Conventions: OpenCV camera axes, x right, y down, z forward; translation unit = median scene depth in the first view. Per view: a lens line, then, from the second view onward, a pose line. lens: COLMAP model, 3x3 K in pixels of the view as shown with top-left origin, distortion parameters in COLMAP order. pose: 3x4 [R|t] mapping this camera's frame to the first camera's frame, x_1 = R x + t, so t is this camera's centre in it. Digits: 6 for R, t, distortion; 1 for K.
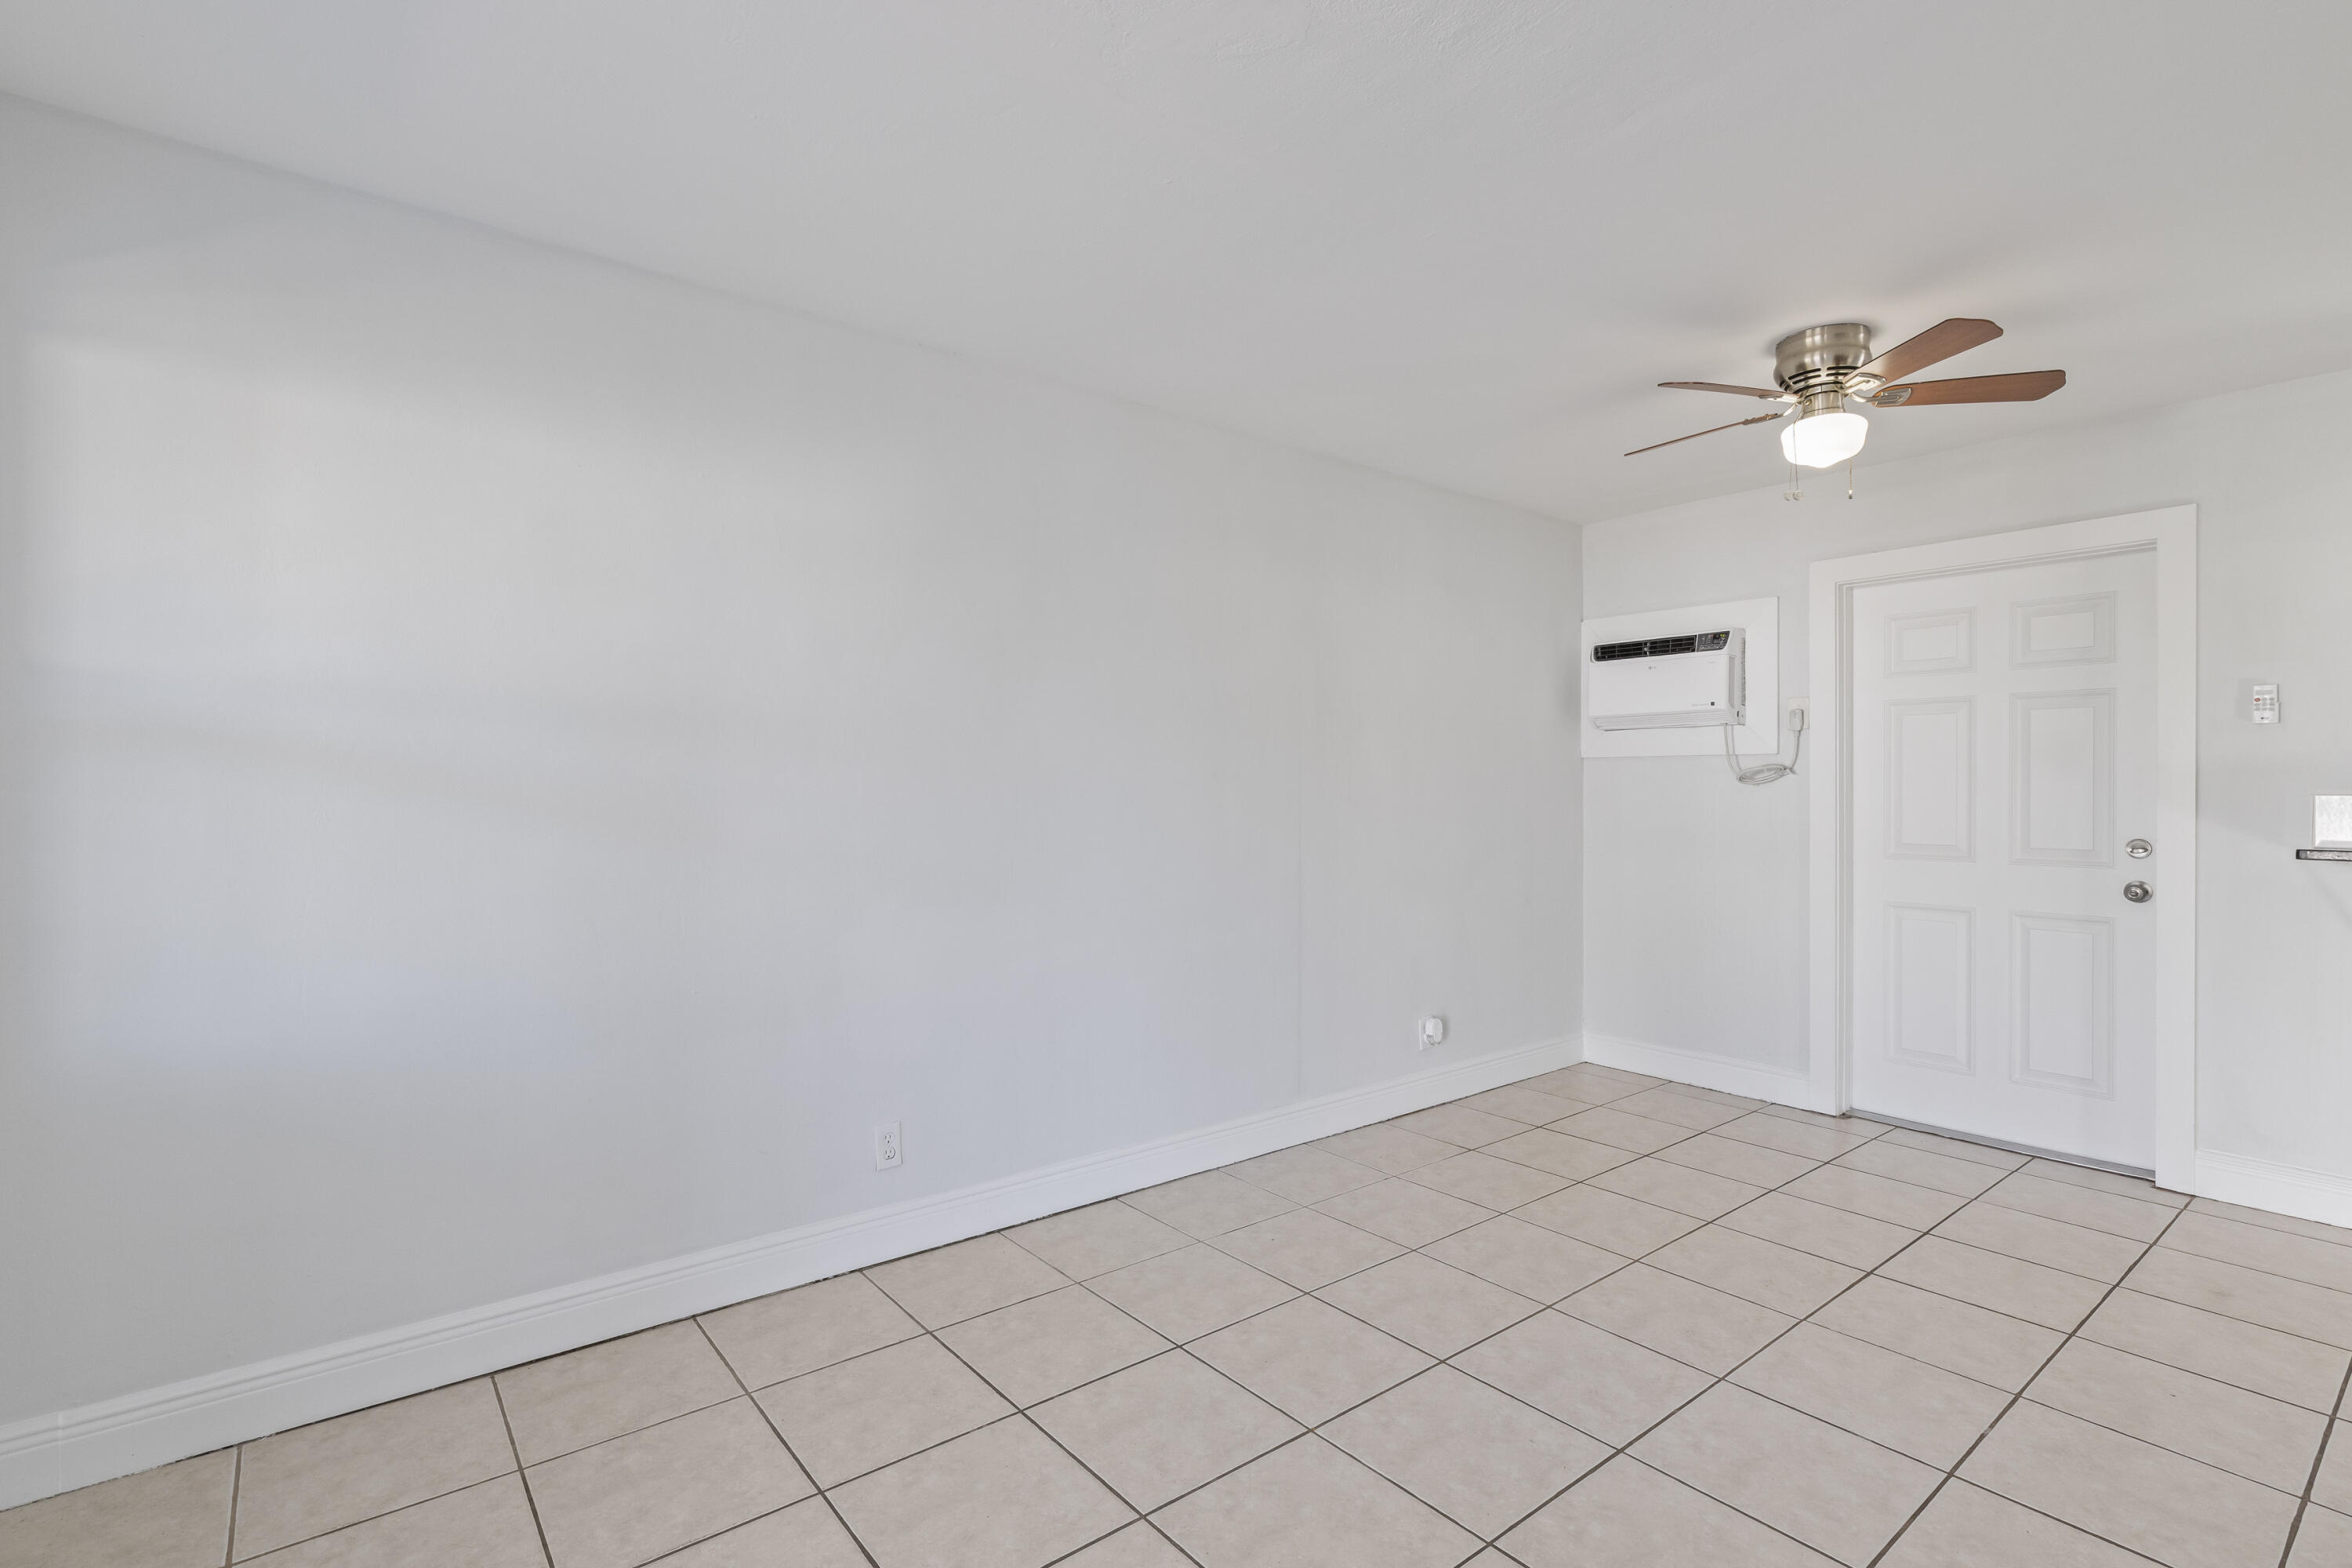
lens RADIAL K [[1079.8, 0, 1161.8], [0, 1079.8, 783.0], [0, 0, 1]] dist [0.001307, 0.001759]
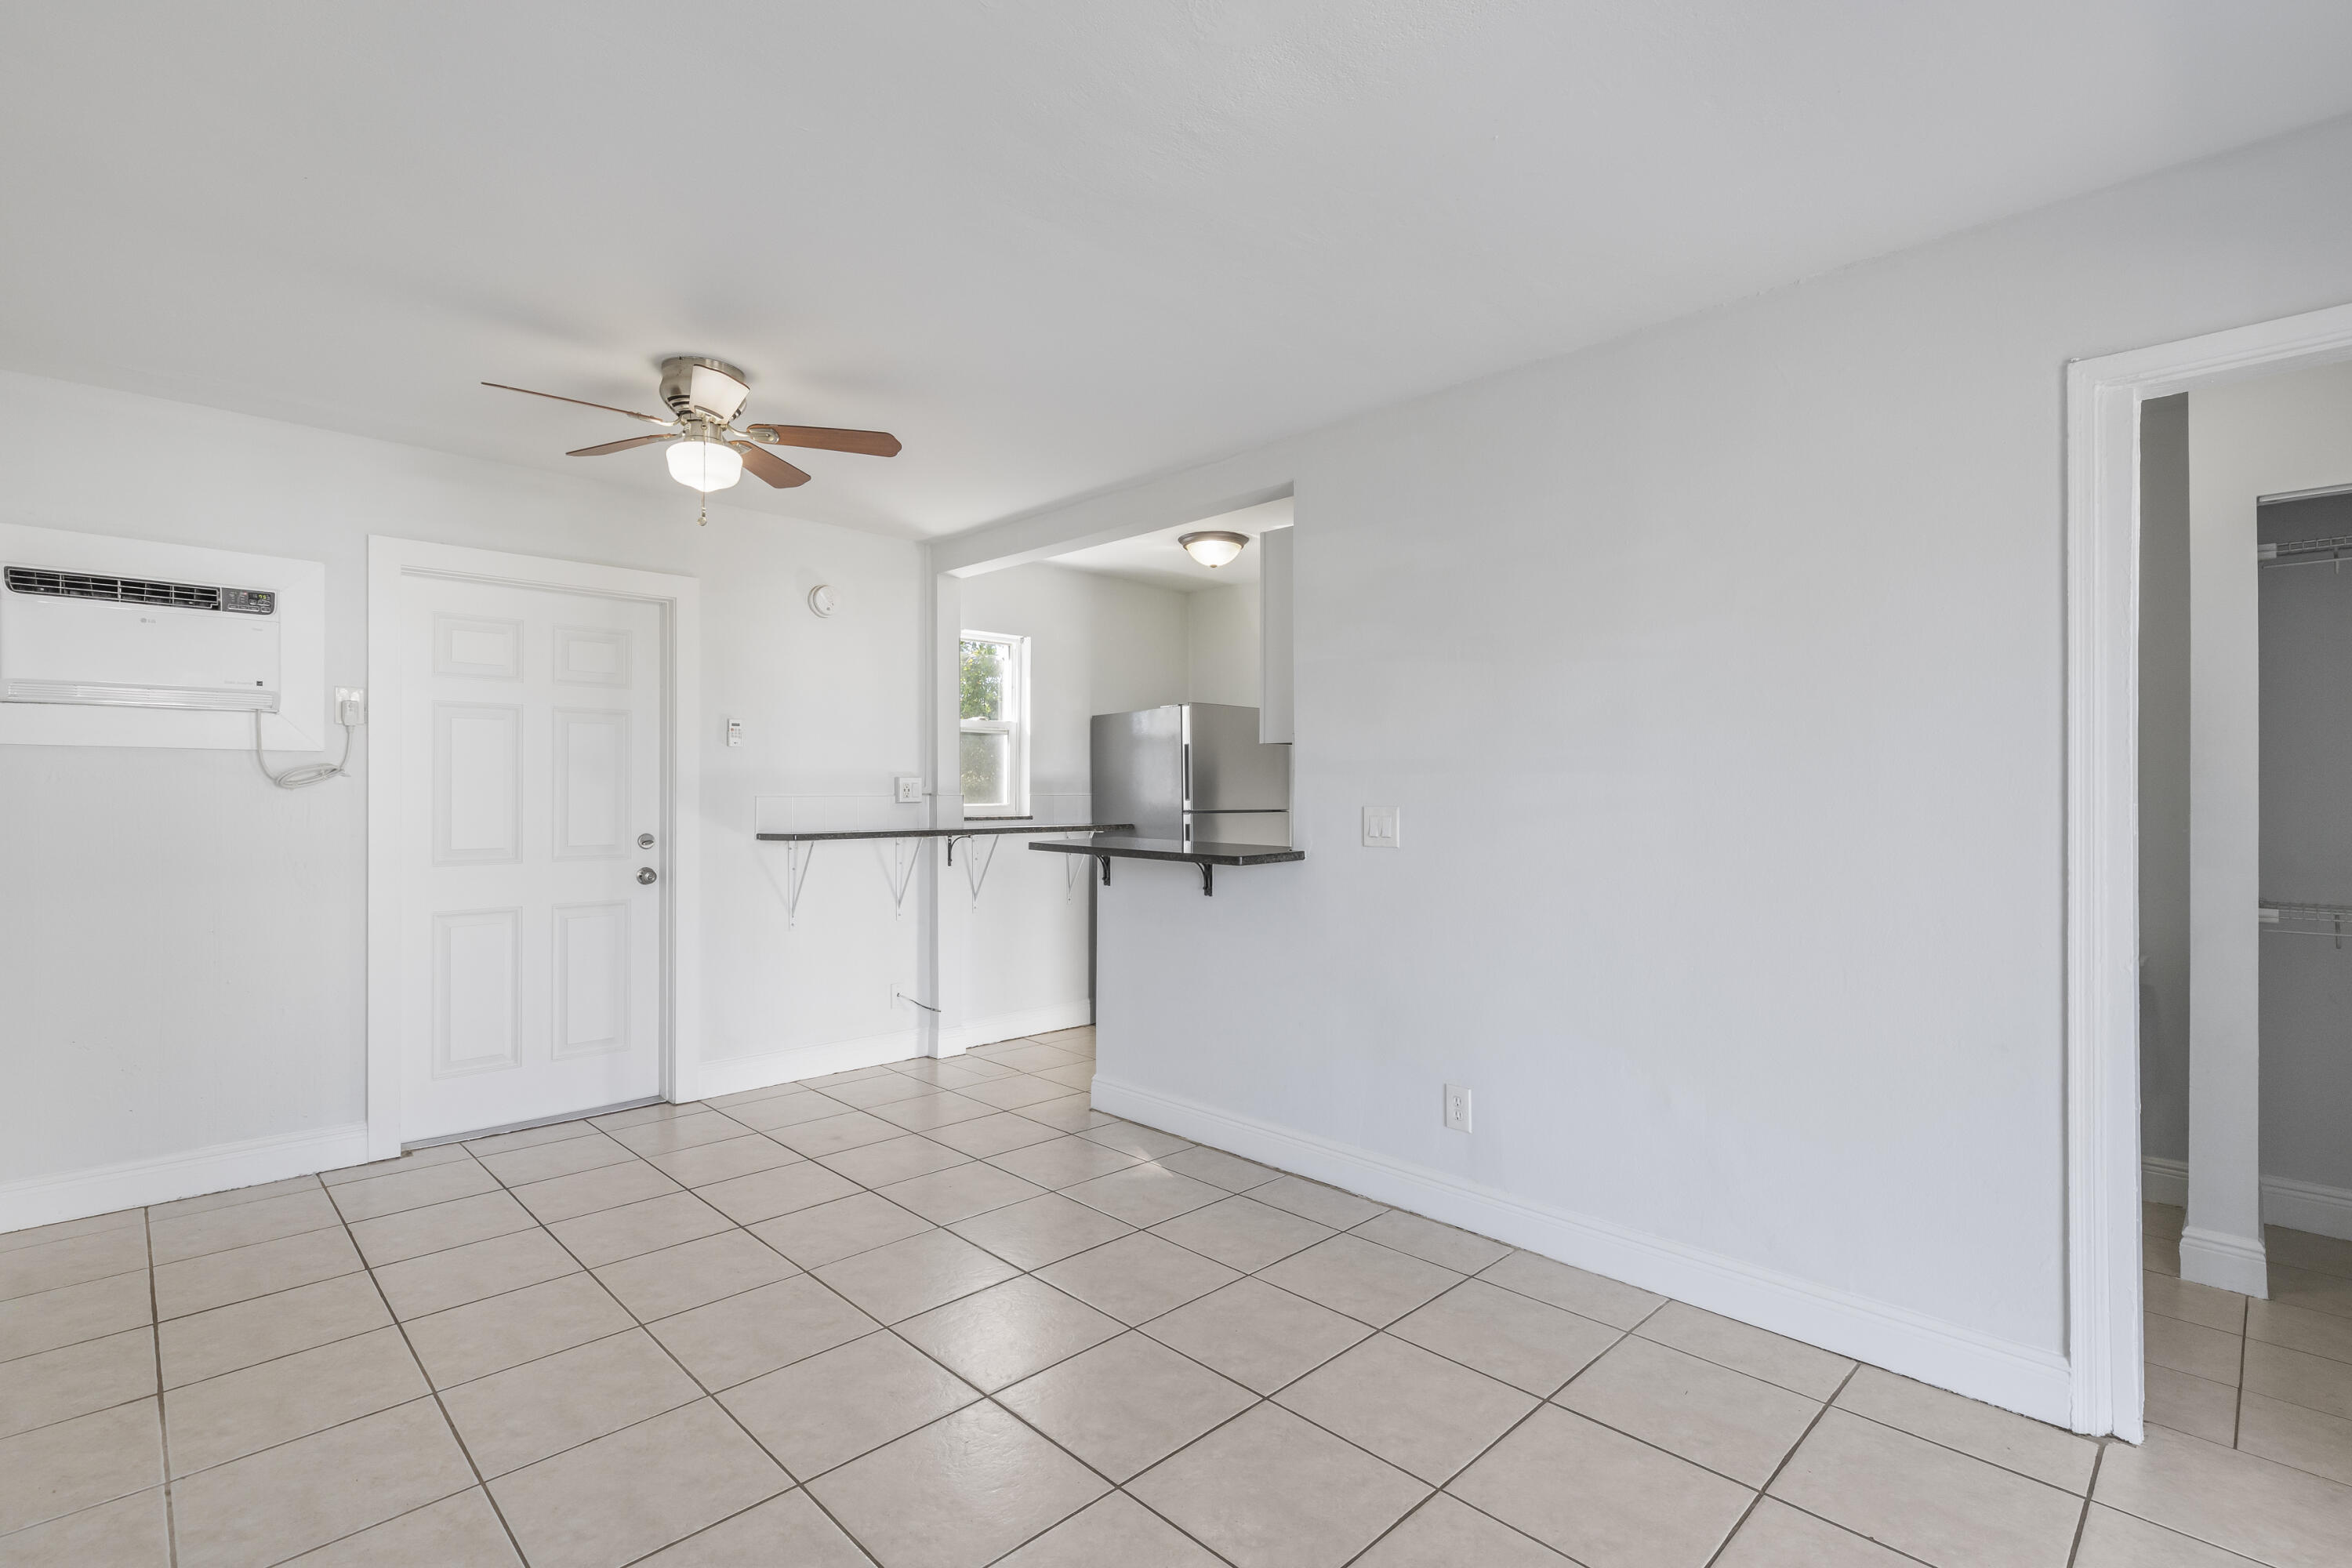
lens RADIAL K [[1079.8, 0, 1172.5], [0, 1079.8, 778.4], [0, 0, 1]] dist [0.001307, 0.001759]
pose [[-0.099342, 0.010101, 0.995002, -0.366057], [-0.005972, 0.999924, -0.010747, -0.001433], [-0.995035, -0.007009, -0.099274, 0.484373]]
